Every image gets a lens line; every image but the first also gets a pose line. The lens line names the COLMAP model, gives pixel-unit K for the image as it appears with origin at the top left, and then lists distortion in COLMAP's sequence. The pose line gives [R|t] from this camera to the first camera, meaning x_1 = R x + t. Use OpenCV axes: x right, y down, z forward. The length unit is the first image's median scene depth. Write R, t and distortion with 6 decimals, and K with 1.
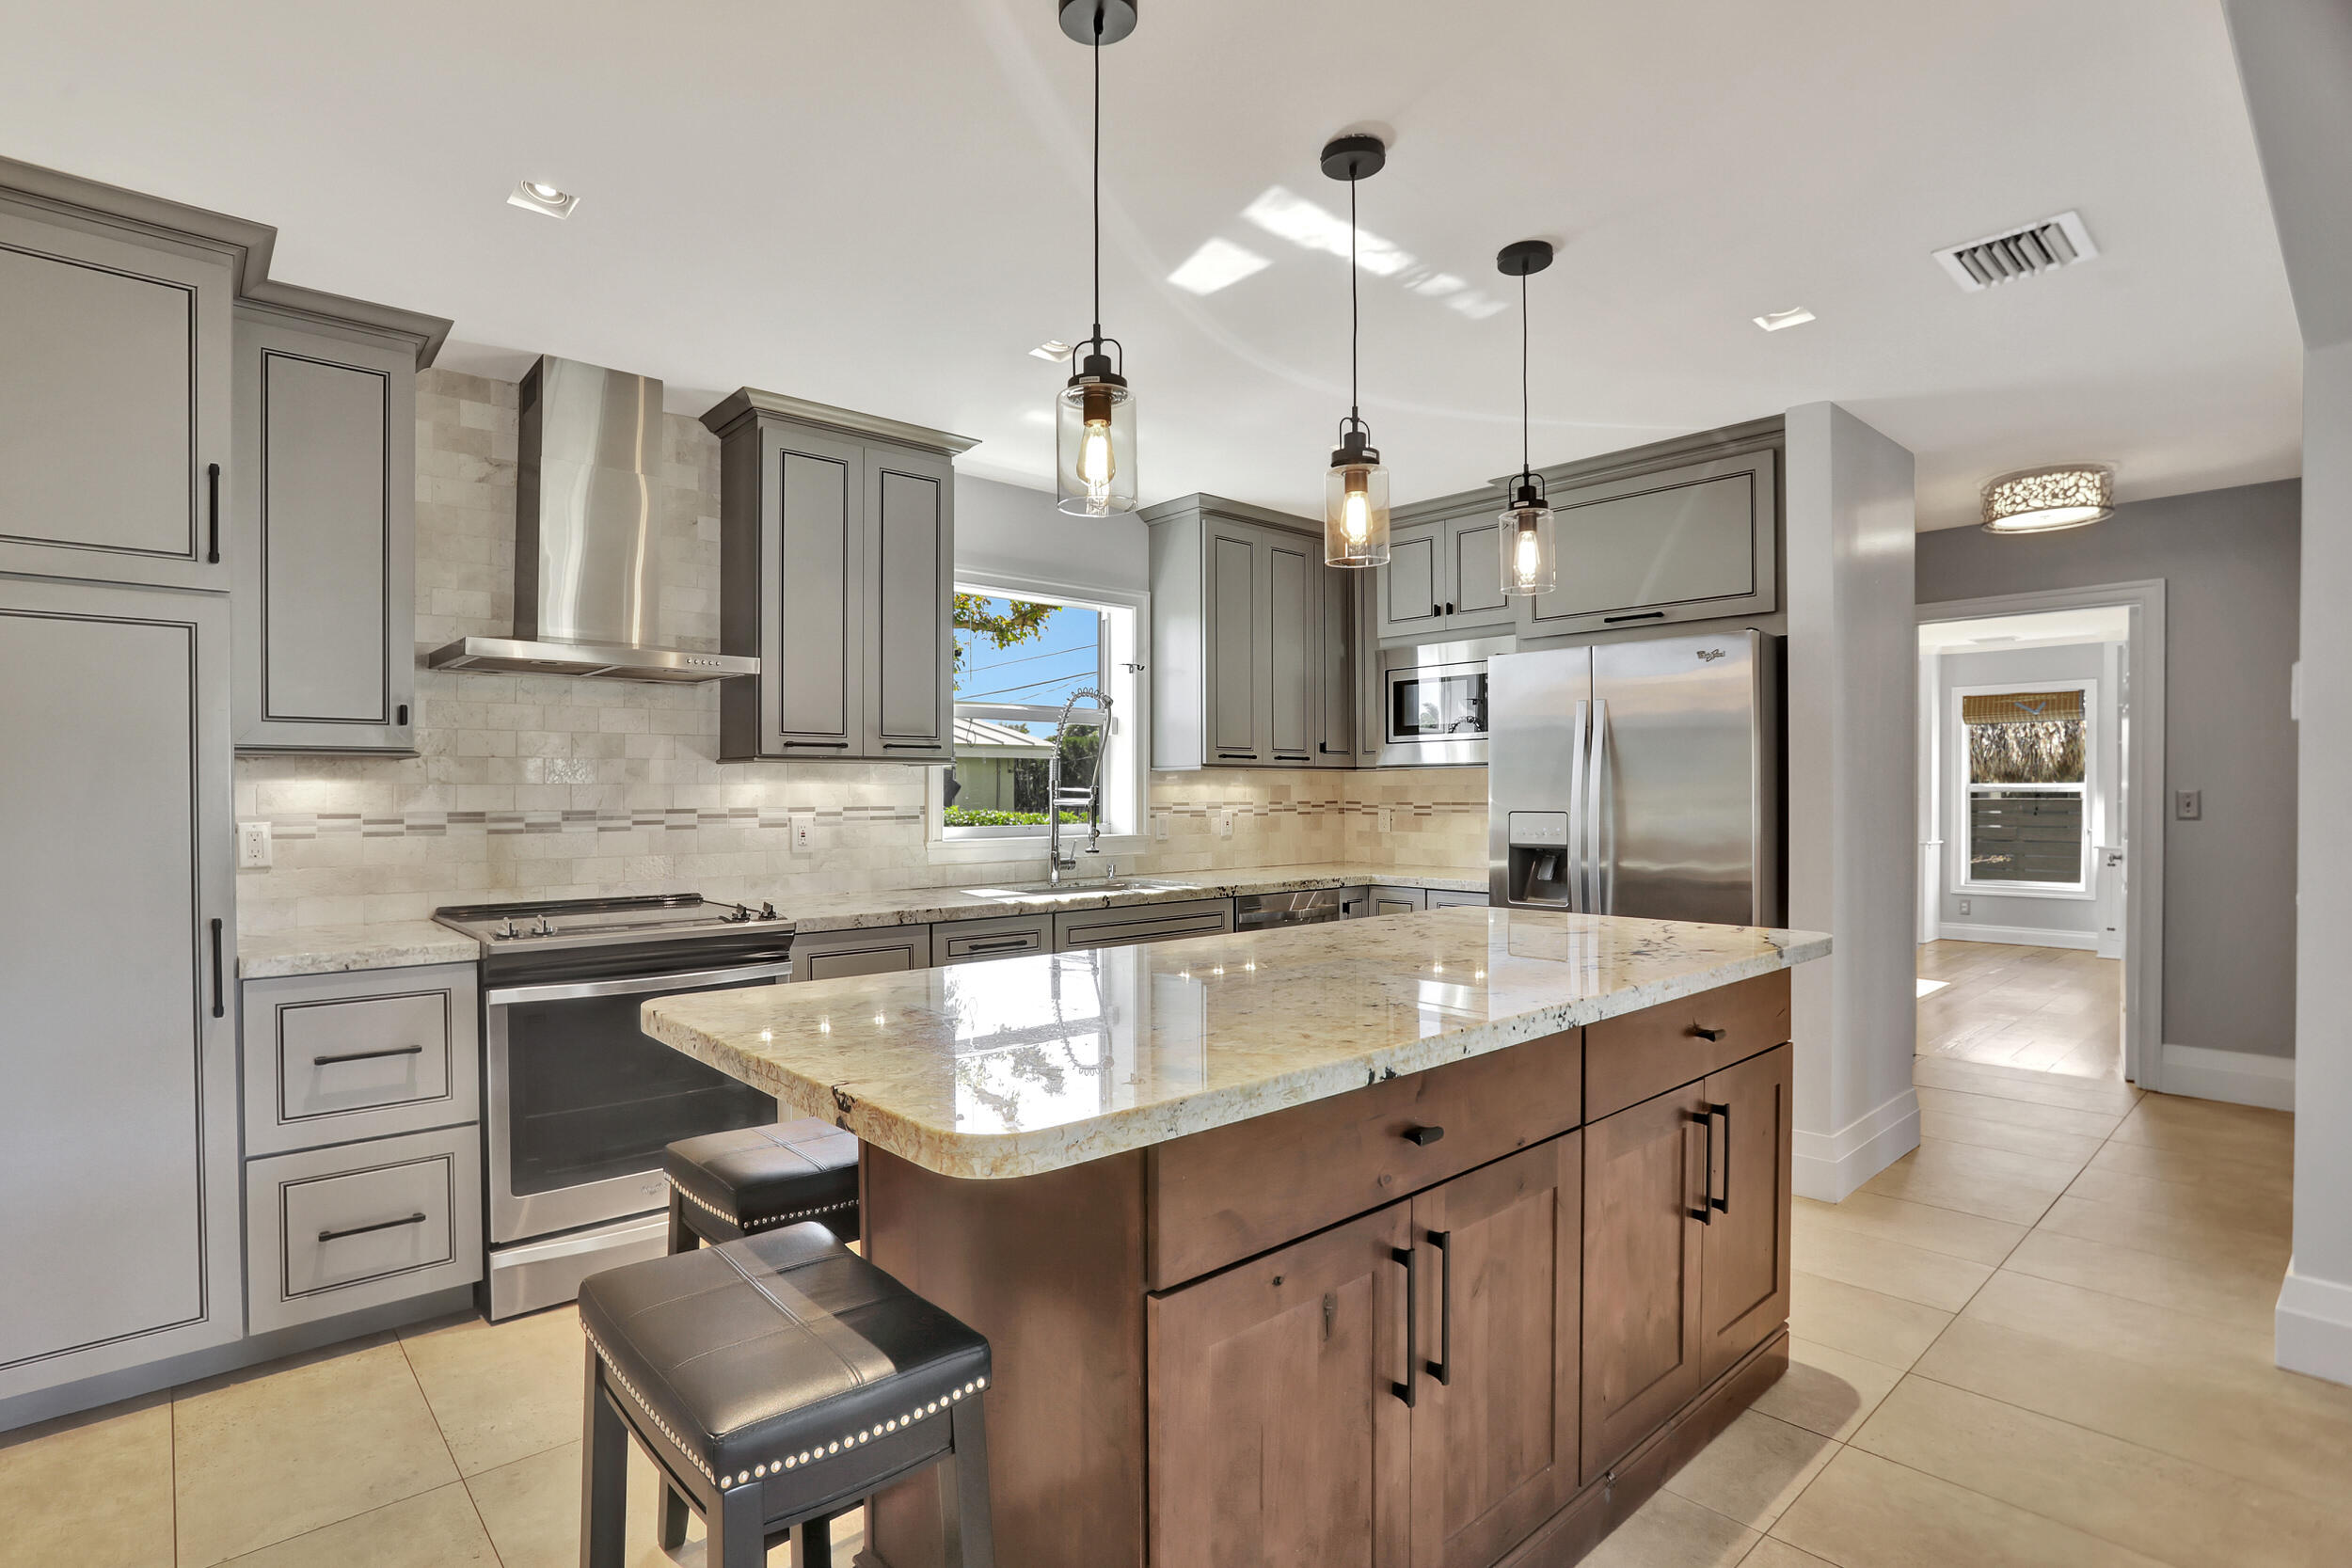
lens RADIAL K [[1157.6, 0, 1107.8], [0, 1157.6, 791.5], [0, 0, 1]] dist [-0.037754, 0.014105]
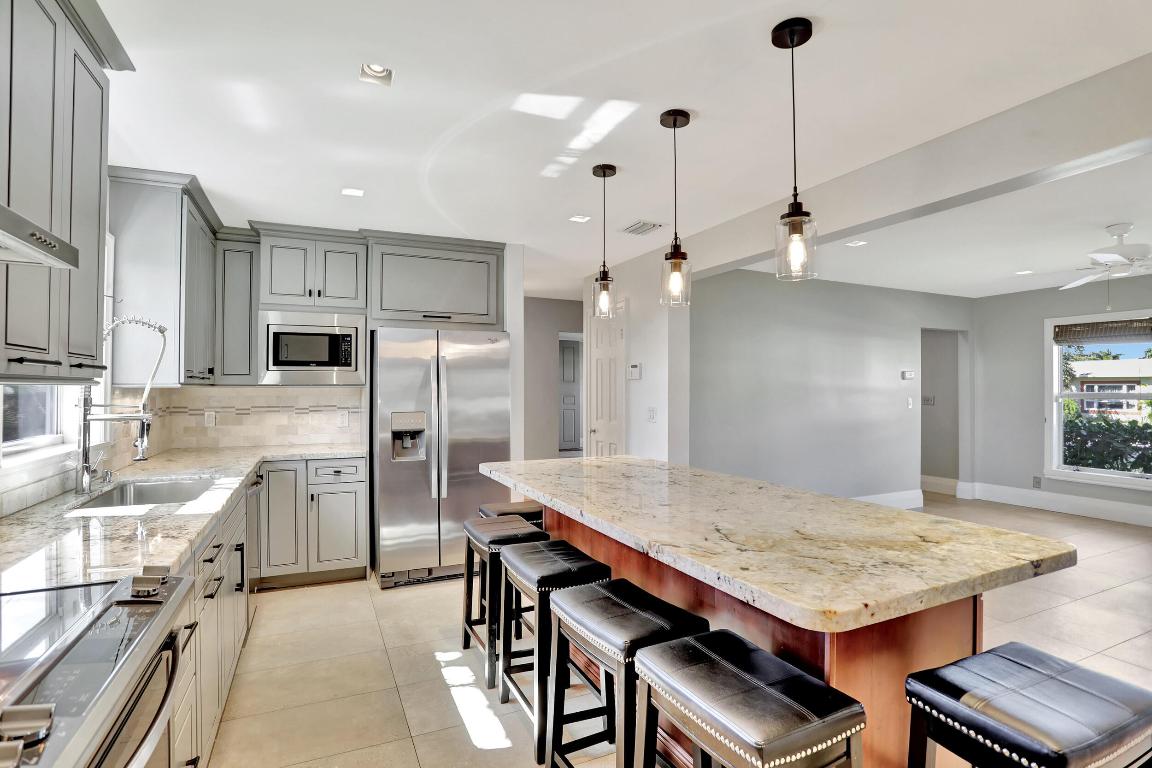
lens RADIAL K [[567.0, 0, 562.7], [0, 567.0, 387.1], [0, 0, 1]] dist [-0.037754, 0.014105]
pose [[0.295169, 0.005601, 0.955429, -0.505344], [-0.003441, 0.999983, -0.004799, -0.022628], [-0.955439, -0.001871, 0.295183, 0.531755]]
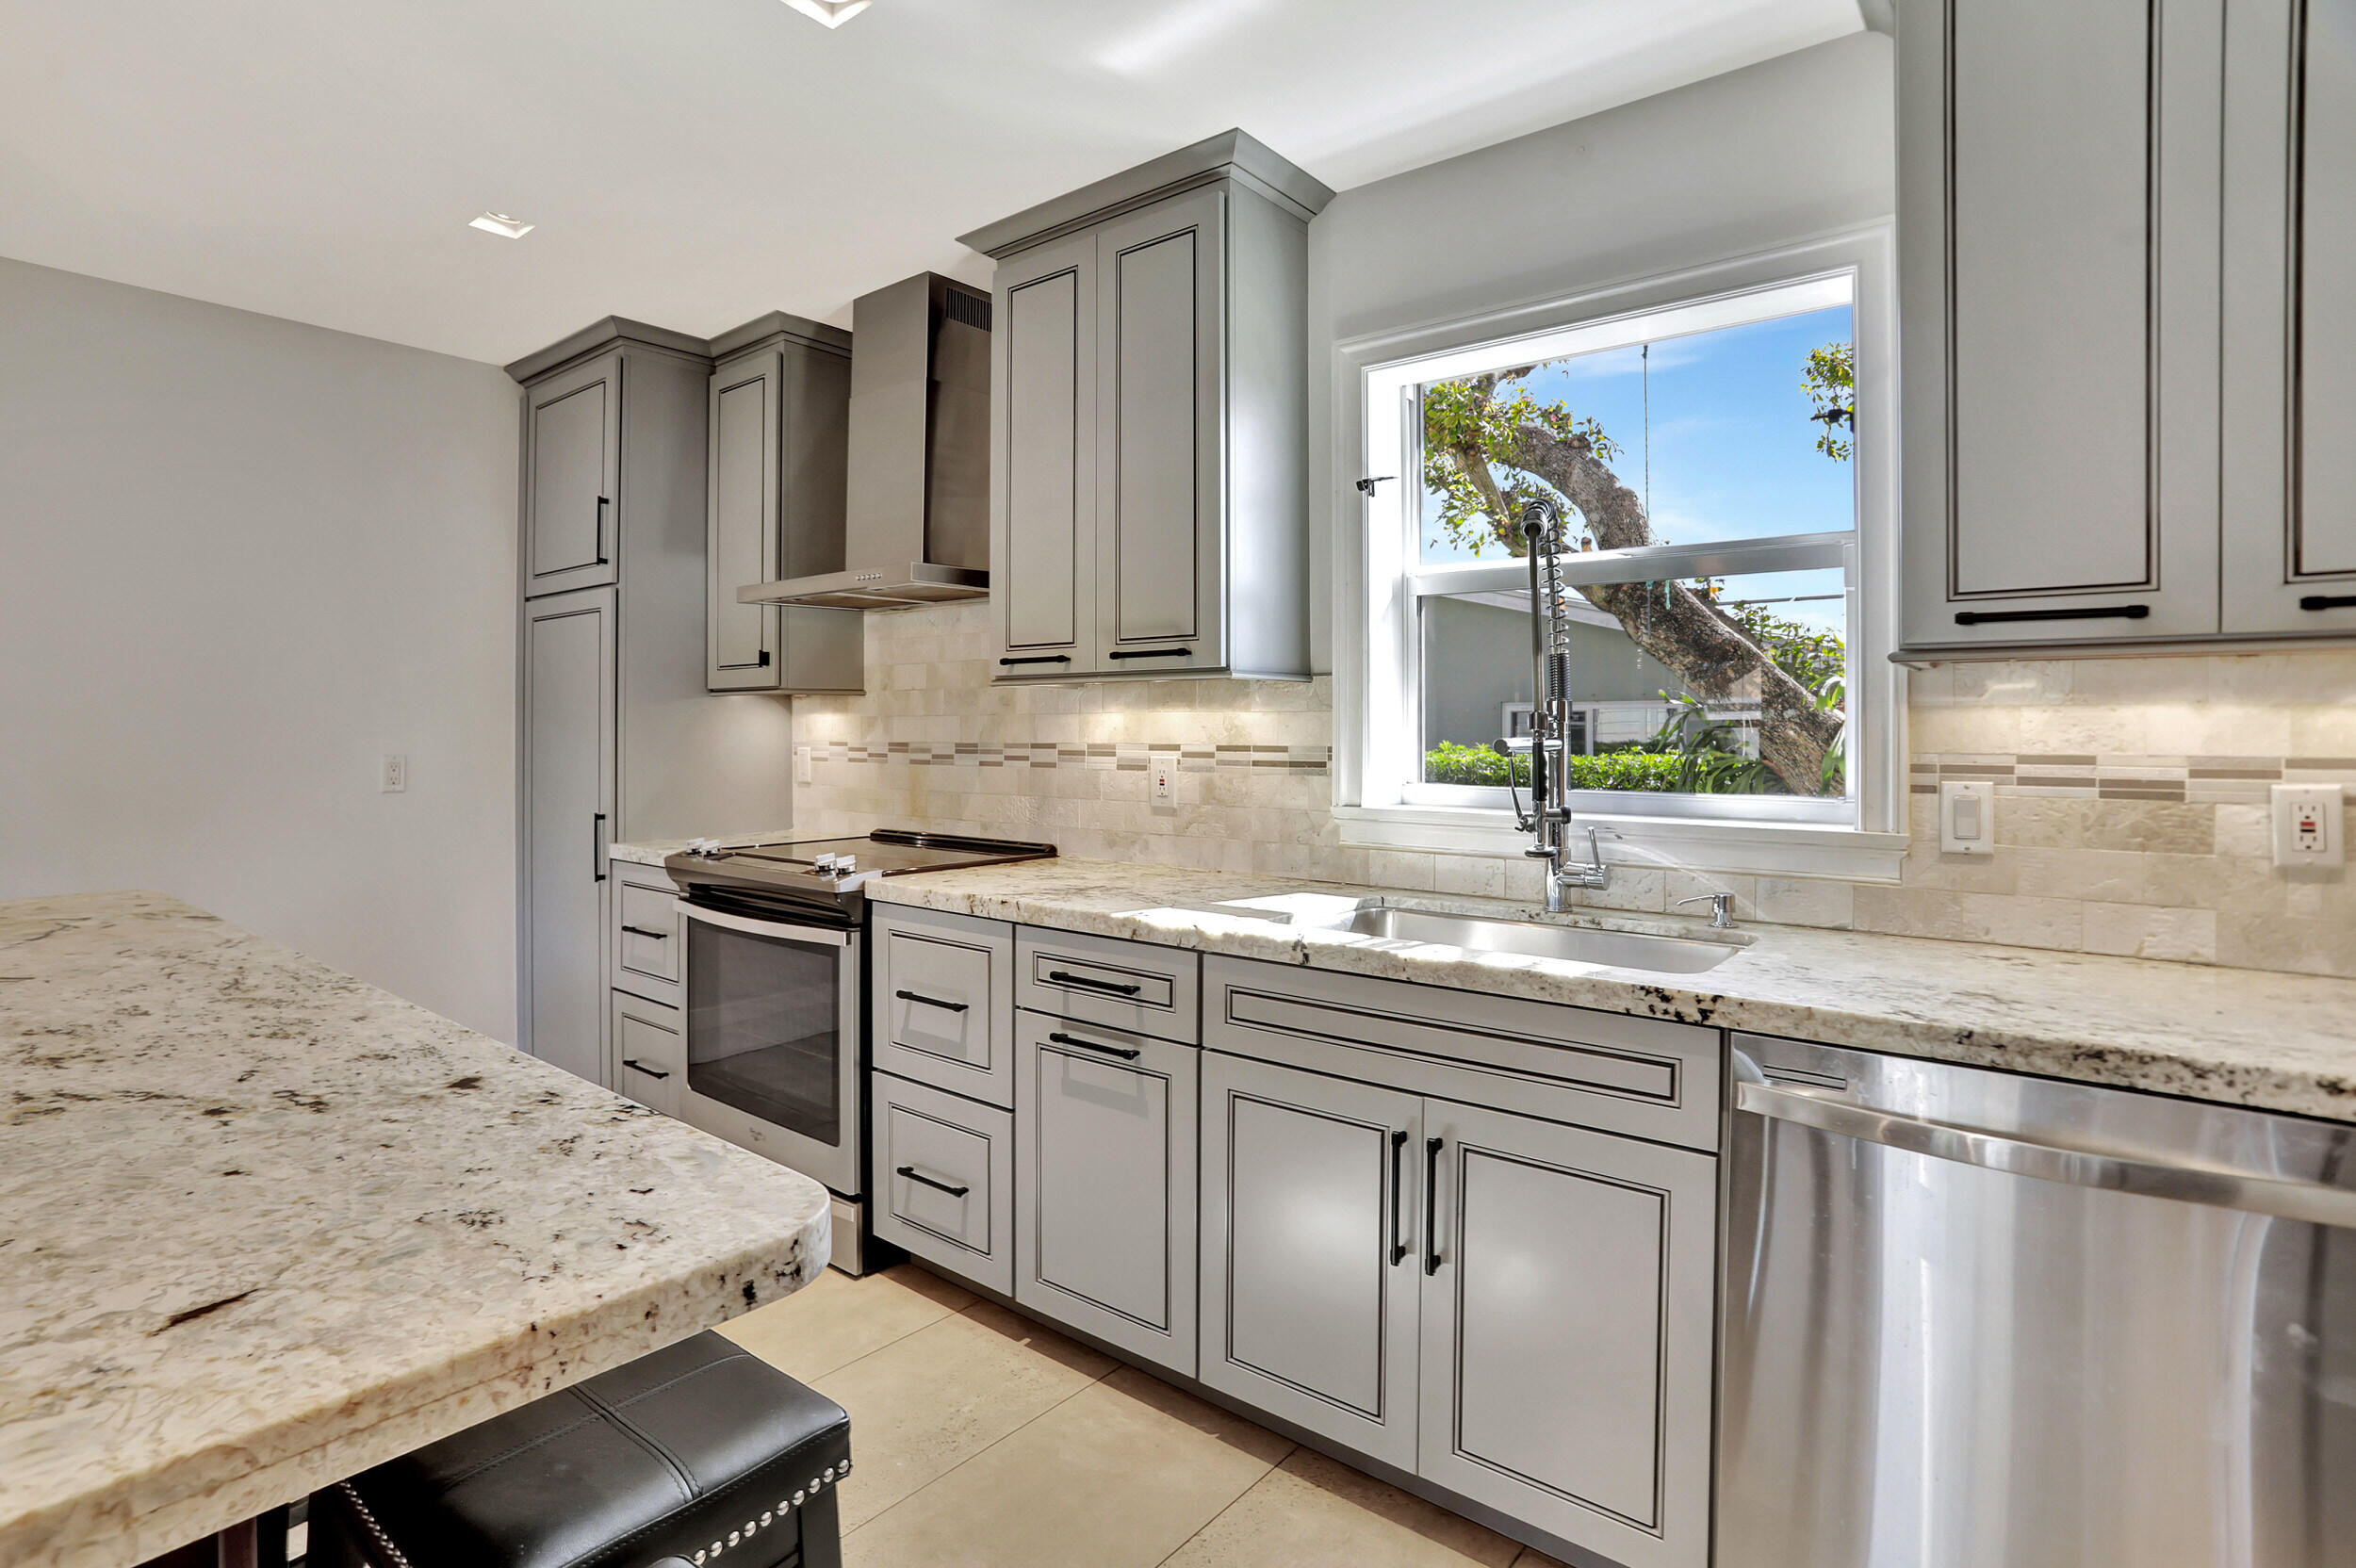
lens RADIAL K [[1159.6, 0, 1171.2], [0, 1159.6, 723.5], [0, 0, 1]] dist [-0.037754, 0.014105]
pose [[0.202781, 0.001218, -0.979223, 0.495934], [-0.001078, 0.999999, 0.001021, -0.000681], [0.979224, 0.000849, 0.202782, 0.921946]]
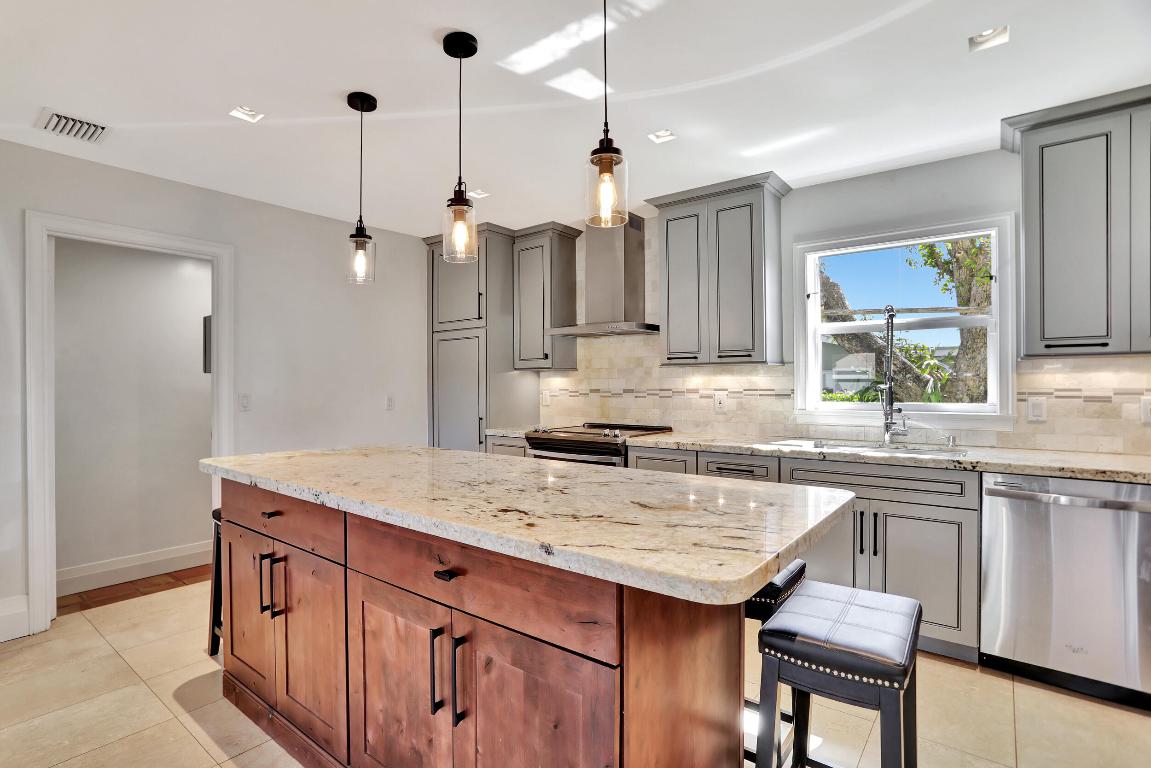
lens RADIAL K [[566.5, 0, 572.8], [0, 566.5, 377.0], [0, 0, 1]] dist [-0.037754, 0.014105]
pose [[0.216284, -0.009507, -0.976284, 0.674128], [0.004139, 0.999953, -0.008820, 0.001267], [0.976322, -0.002133, 0.216313, 0.586426]]
